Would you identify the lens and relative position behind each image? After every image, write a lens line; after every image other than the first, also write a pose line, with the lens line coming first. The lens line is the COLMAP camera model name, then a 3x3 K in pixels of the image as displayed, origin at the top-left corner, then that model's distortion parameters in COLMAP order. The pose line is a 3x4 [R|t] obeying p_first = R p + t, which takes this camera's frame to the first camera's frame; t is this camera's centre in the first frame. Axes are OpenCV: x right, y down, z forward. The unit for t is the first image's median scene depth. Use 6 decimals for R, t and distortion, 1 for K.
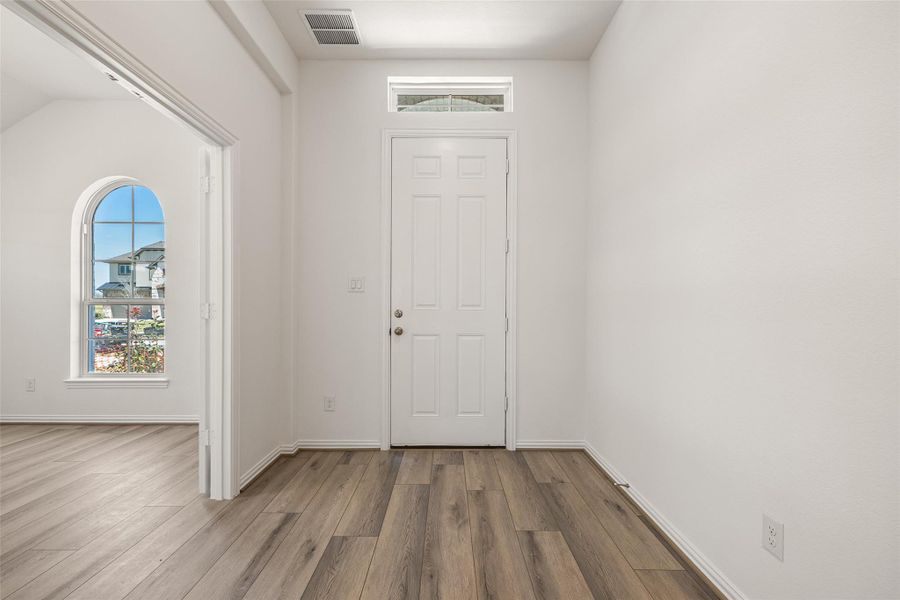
lens RADIAL K [[381.4, 0, 447.9], [0, 381.4, 302.0], [0, 0, 1]] dist [0.001849, 0.000264]
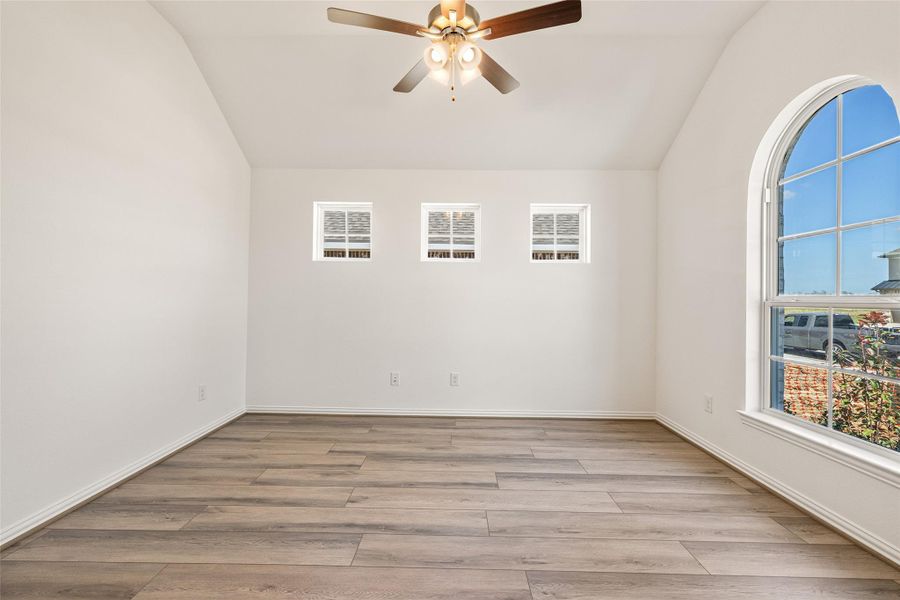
lens RADIAL K [[381.4, 0, 447.9], [0, 381.4, 302.0], [0, 0, 1]] dist [0.001849, 0.000264]
pose [[-0.016058, -0.006059, -0.999853, -0.267564], [0.001865, 0.999980, -0.006089, 0.002730], [0.999869, -0.001963, -0.016046, 0.454822]]
